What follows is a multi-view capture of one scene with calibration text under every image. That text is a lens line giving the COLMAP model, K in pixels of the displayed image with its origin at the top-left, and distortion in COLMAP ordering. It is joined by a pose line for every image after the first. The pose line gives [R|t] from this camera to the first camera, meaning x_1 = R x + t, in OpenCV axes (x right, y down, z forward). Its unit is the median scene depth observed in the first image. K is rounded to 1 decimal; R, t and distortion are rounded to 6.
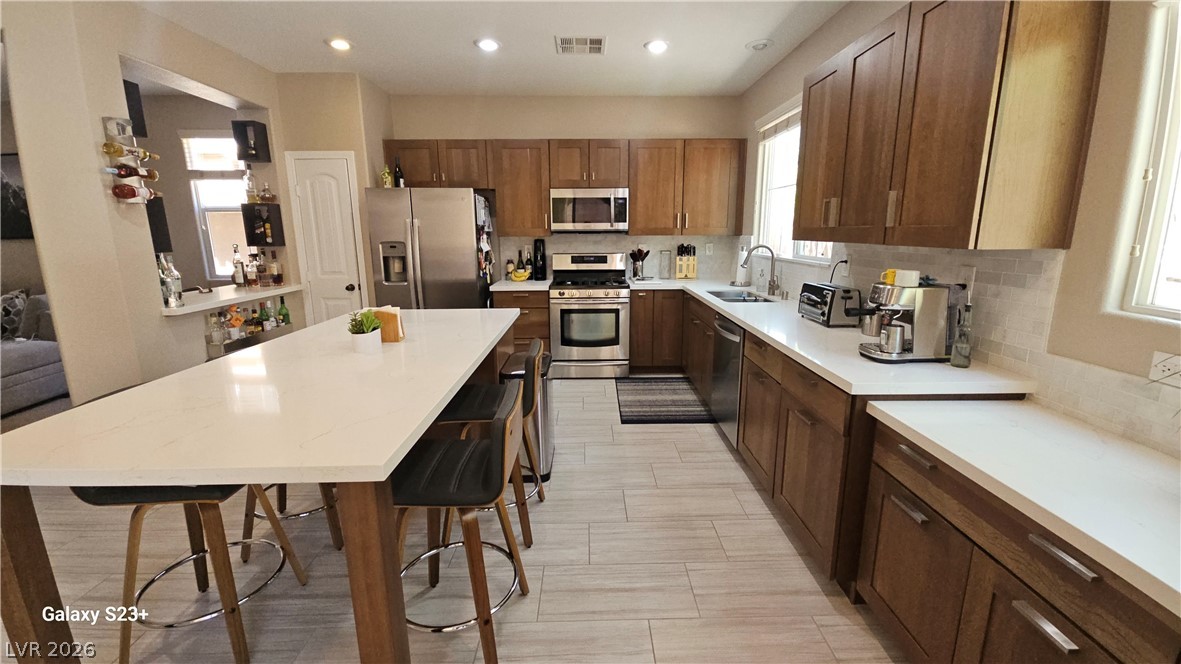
lens RADIAL K [[479.1, 0, 596.4], [0, 479.1, 328.6], [0, 0, 1]] dist [0.003420, -0.004492]
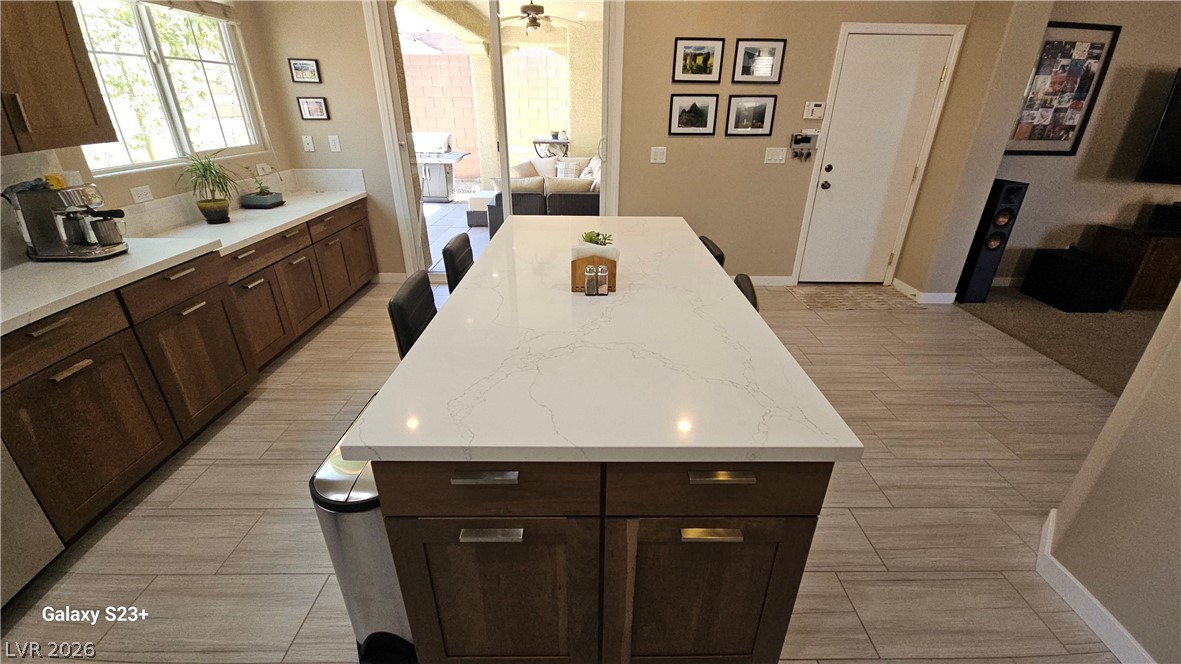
lens RADIAL K [[479.1, 0, 601.6], [0, 479.1, 328.6], [0, 0, 1]] dist [0.003420, -0.004492]
pose [[-0.999950, -0.007616, -0.006449, -0.326516], [-0.009961, 0.801104, 0.598443, -0.289755], [0.000609, 0.598477, -0.801140, 1.219529]]
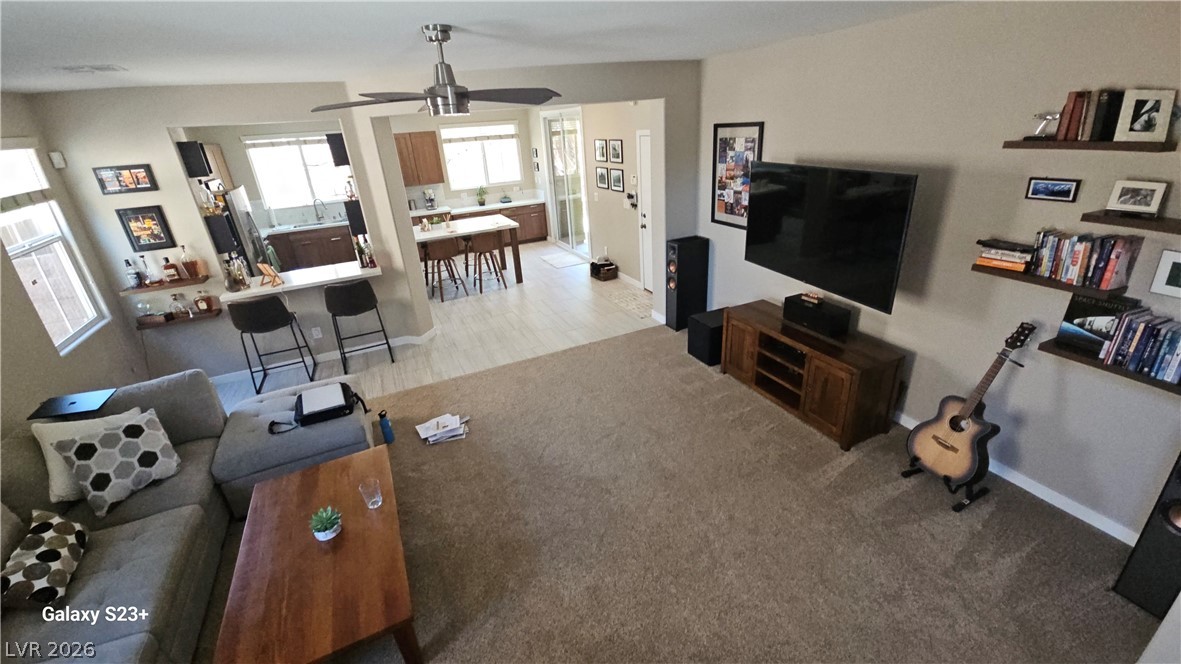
lens RADIAL K [[479.1, 0, 601.6], [0, 479.1, 329.5], [0, 0, 1]] dist [0.003420, -0.004492]
pose [[-0.424269, -0.335218, 0.841204, -2.744815], [0.241538, 0.853408, 0.461903, -0.433707], [-0.872729, 0.399153, -0.281106, 0.831023]]
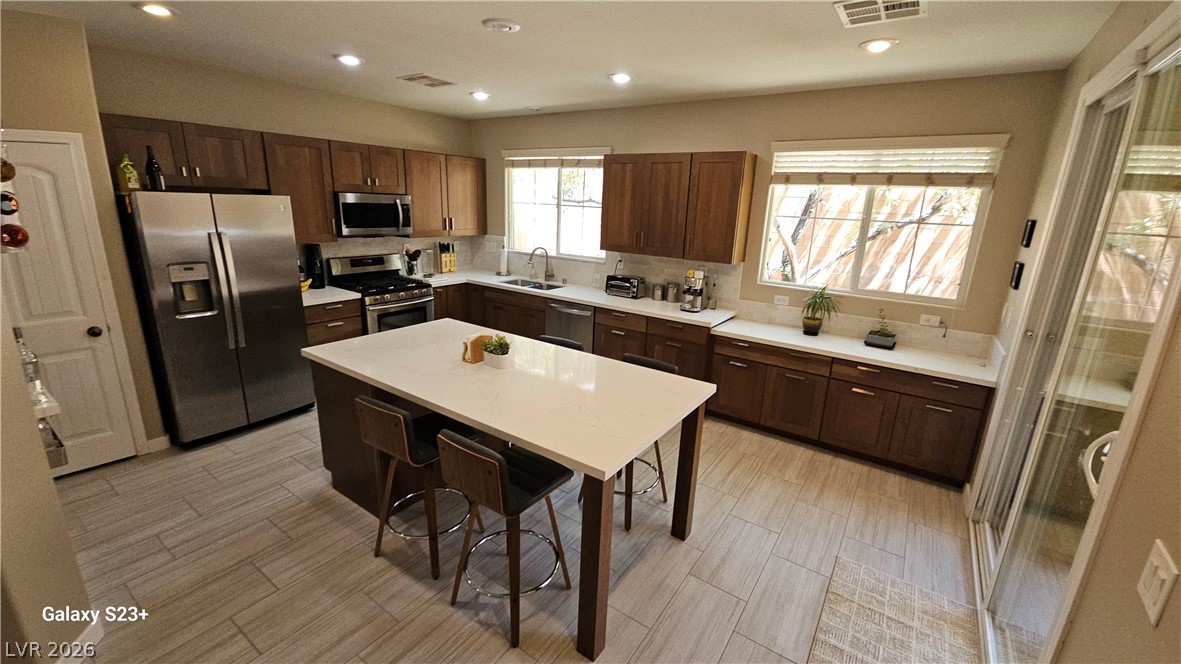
lens RADIAL K [[479.1, 0, 597.8], [0, 479.1, 327.7], [0, 0, 1]] dist [0.003420, -0.004492]
pose [[0.580988, -0.181516, 0.793413, -0.890095], [0.123423, 0.983190, 0.134555, -0.132250], [-0.804500, 0.019751, 0.593625, 0.015055]]
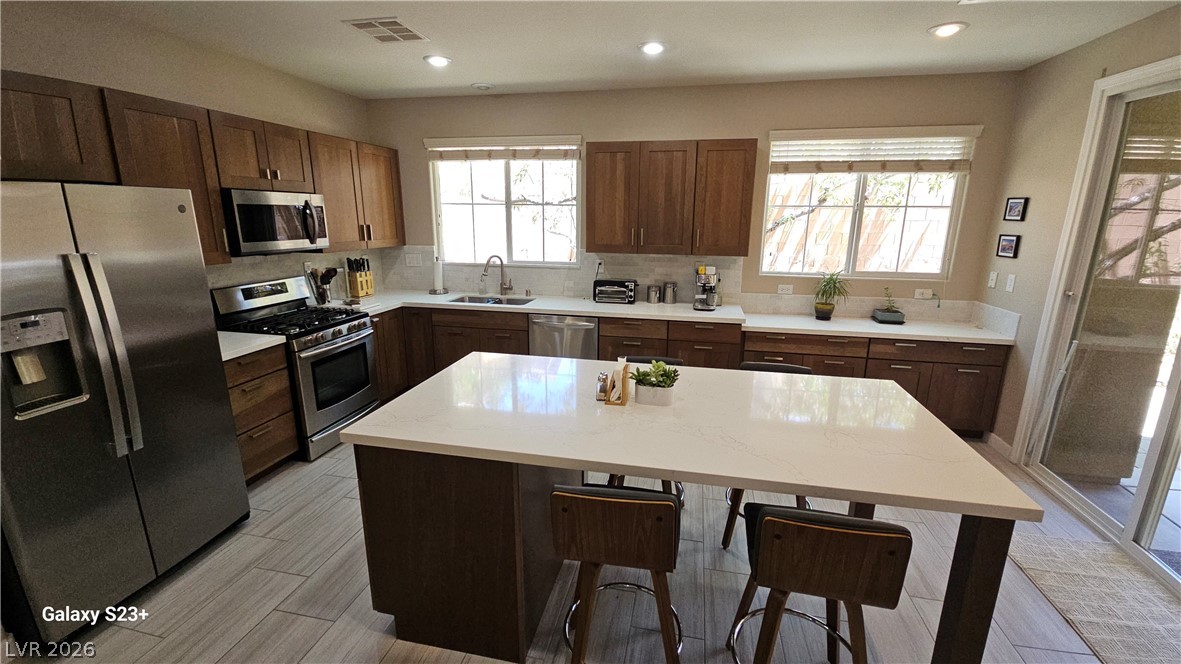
lens RADIAL K [[479.1, 0, 597.2], [0, 479.1, 327.5], [0, 0, 1]] dist [0.003420, -0.004492]
pose [[0.224185, -0.216859, 0.950112, -0.931957], [0.187628, 0.966292, 0.176280, -0.196555], [-0.956314, 0.138748, 0.257317, 0.569311]]
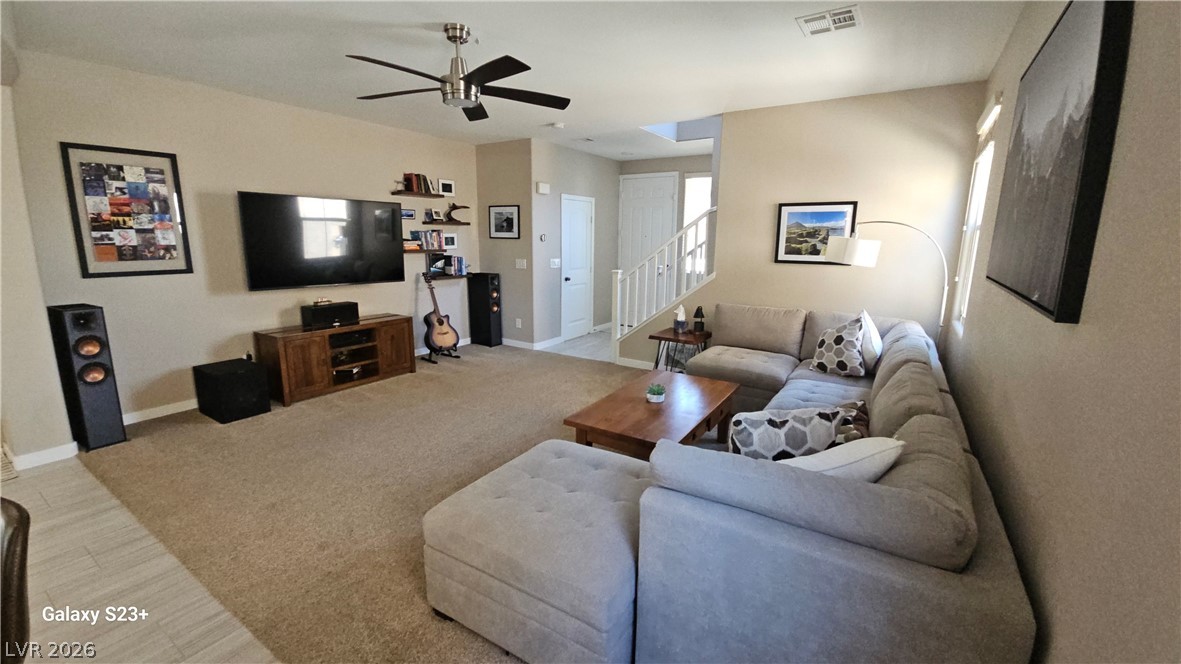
lens RADIAL K [[479.1, 0, 596.2], [0, 479.1, 329.3], [0, 0, 1]] dist [0.003420, -0.004492]
pose [[-0.545387, 0.153935, -0.823928, -1.115893], [-0.180240, 0.938457, 0.294640, -0.340469], [0.818576, 0.309197, -0.484077, 1.480323]]
